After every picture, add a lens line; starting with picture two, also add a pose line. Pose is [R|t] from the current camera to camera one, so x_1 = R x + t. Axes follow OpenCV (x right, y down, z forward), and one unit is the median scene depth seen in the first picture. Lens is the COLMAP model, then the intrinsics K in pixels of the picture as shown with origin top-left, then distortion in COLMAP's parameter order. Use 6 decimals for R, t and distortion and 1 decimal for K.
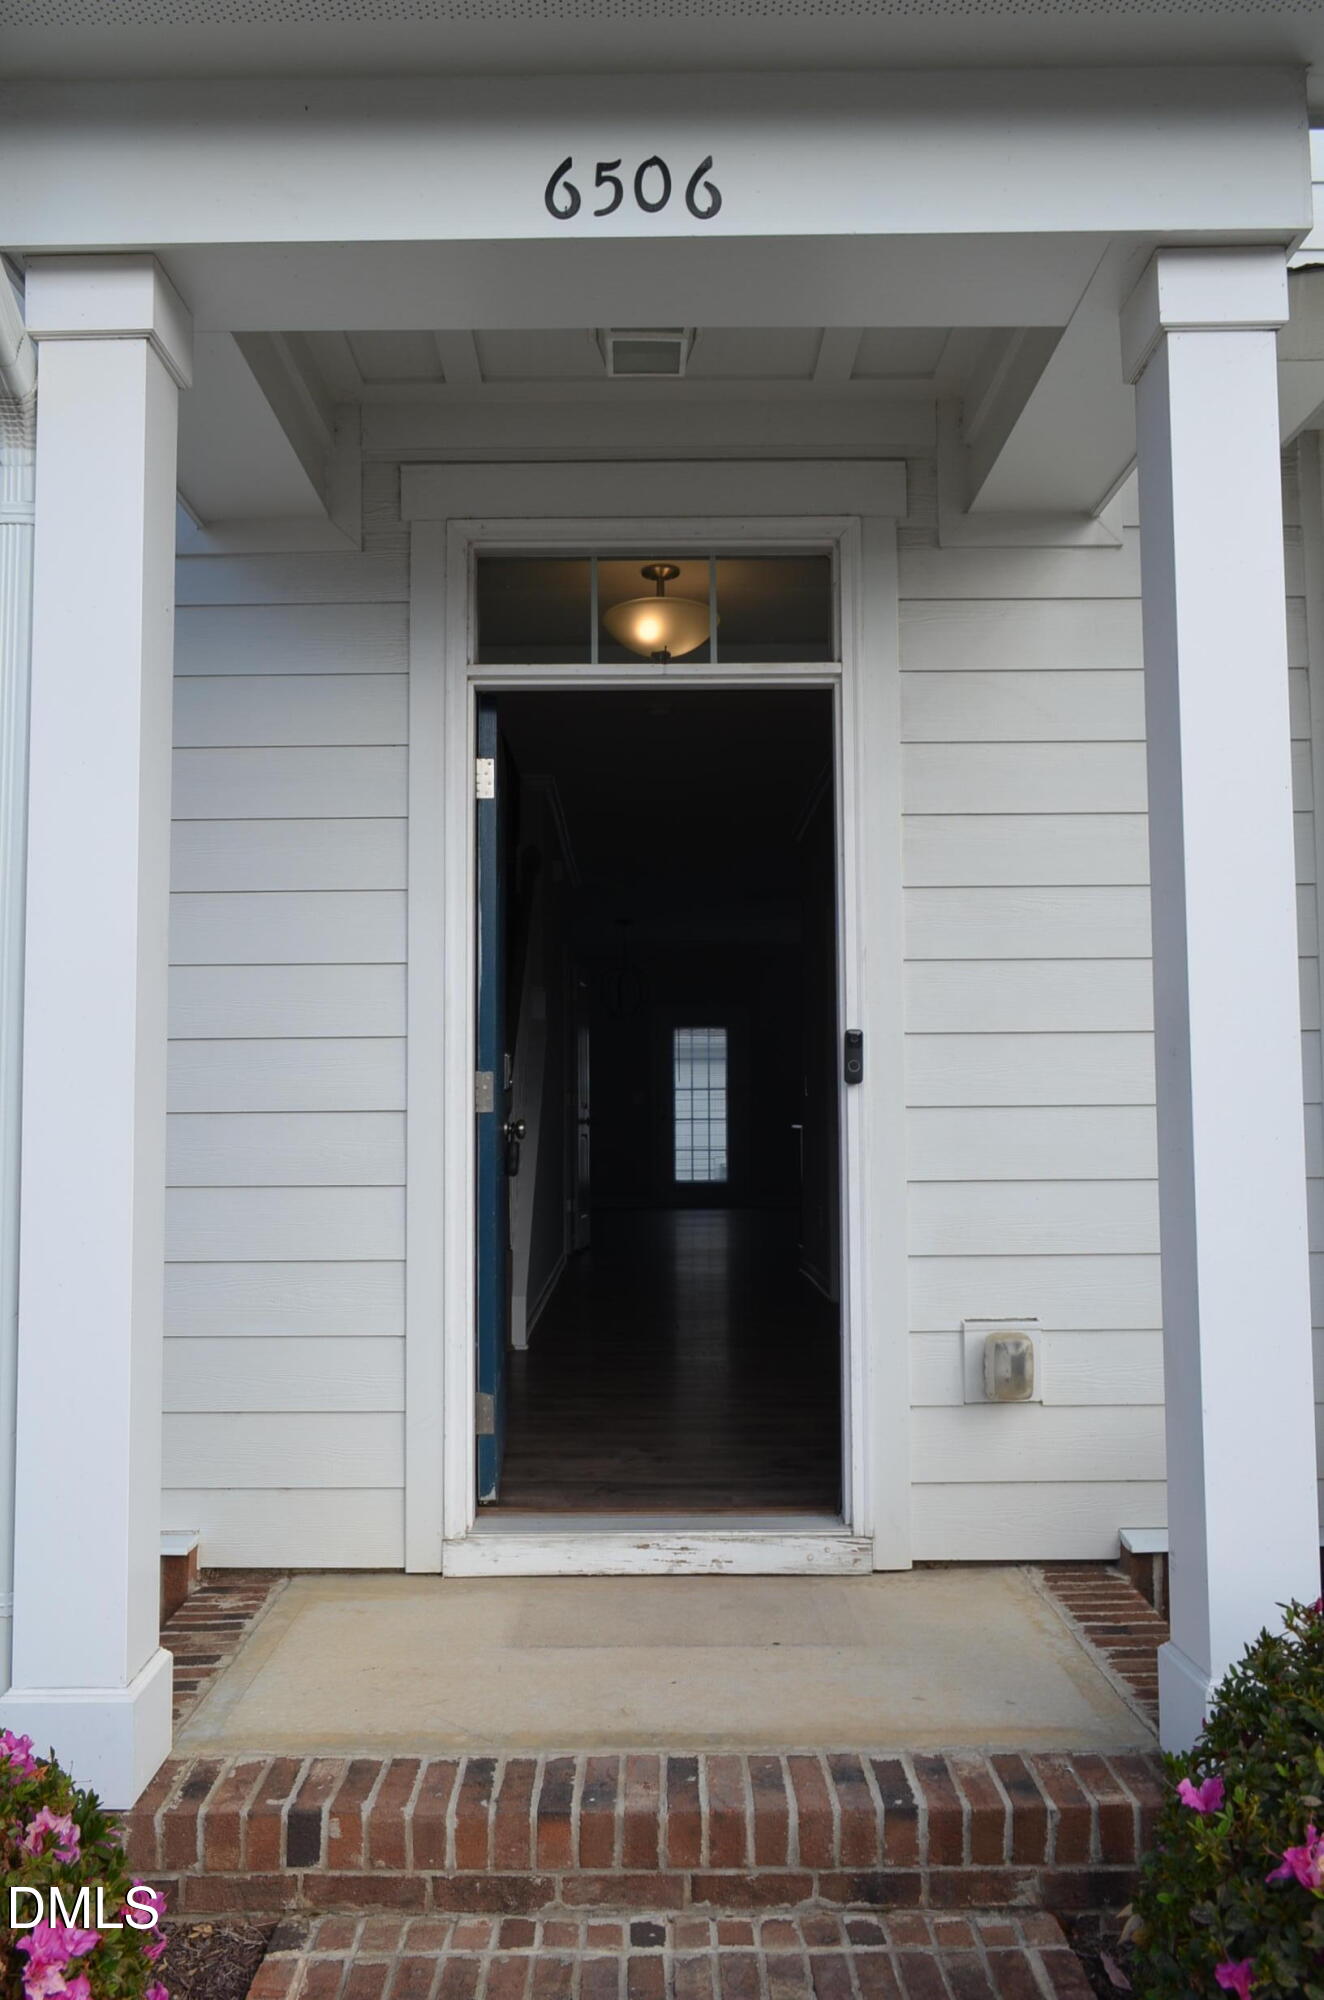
lens RADIAL K [[1582.4, 0, 632.8], [0, 1582.4, 1011.9], [0, 0, 1]] dist [0.025326, 0.010601]
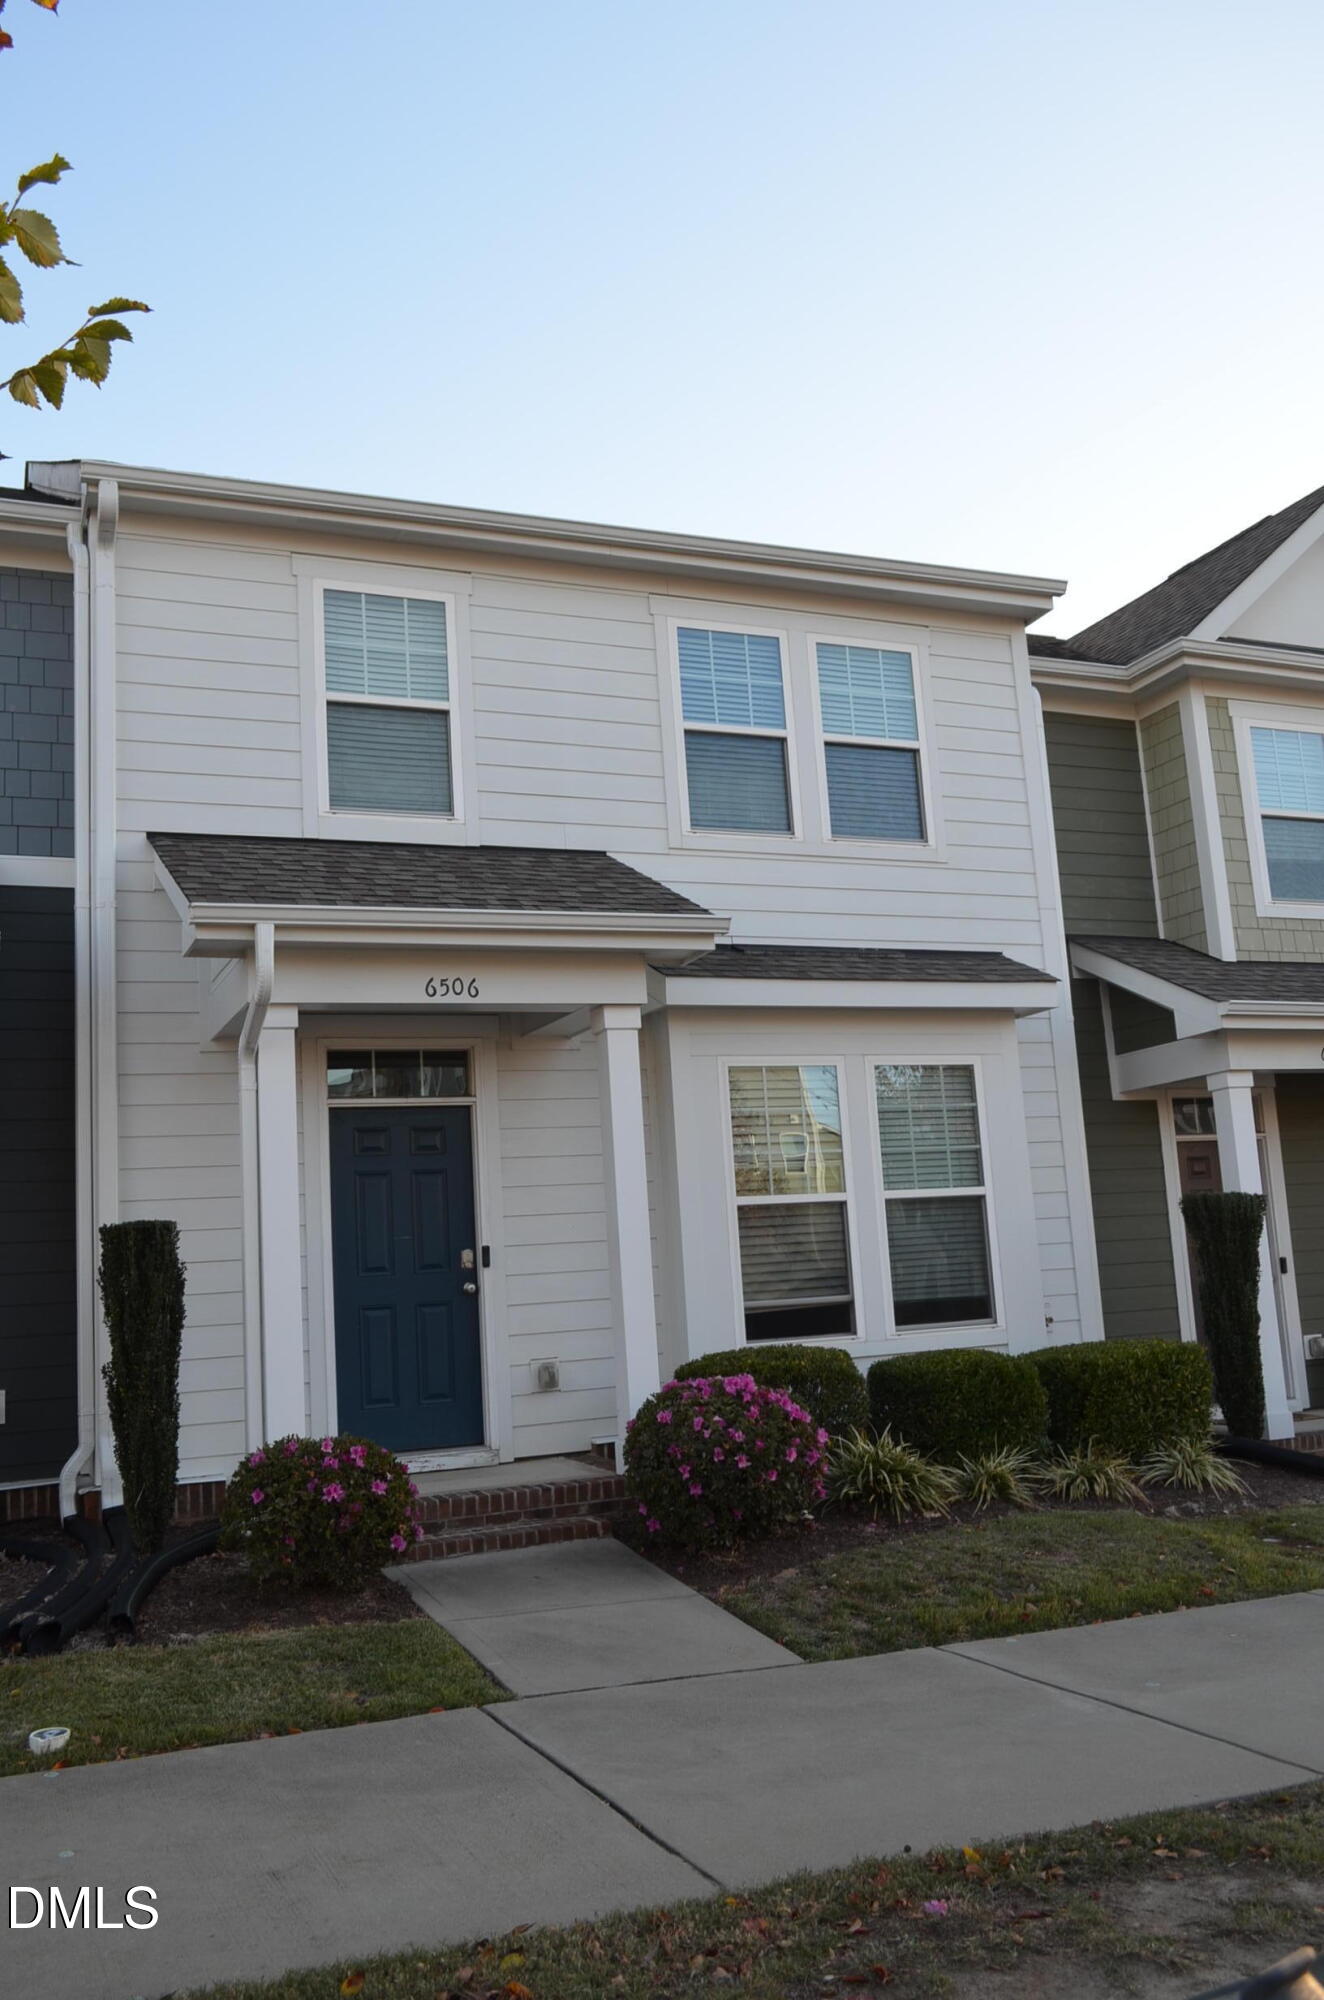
lens RADIAL K [[1680.1, 0, 669.9], [0, 1680.1, 1011.8], [0, 0, 1]] dist [-0.014956, 0.009609]
pose [[0.913890, 0.012765, 0.405761, -0.965562], [0.029205, 0.994848, -0.097076, -0.128673], [-0.404910, 0.100567, 0.908809, -2.229859]]
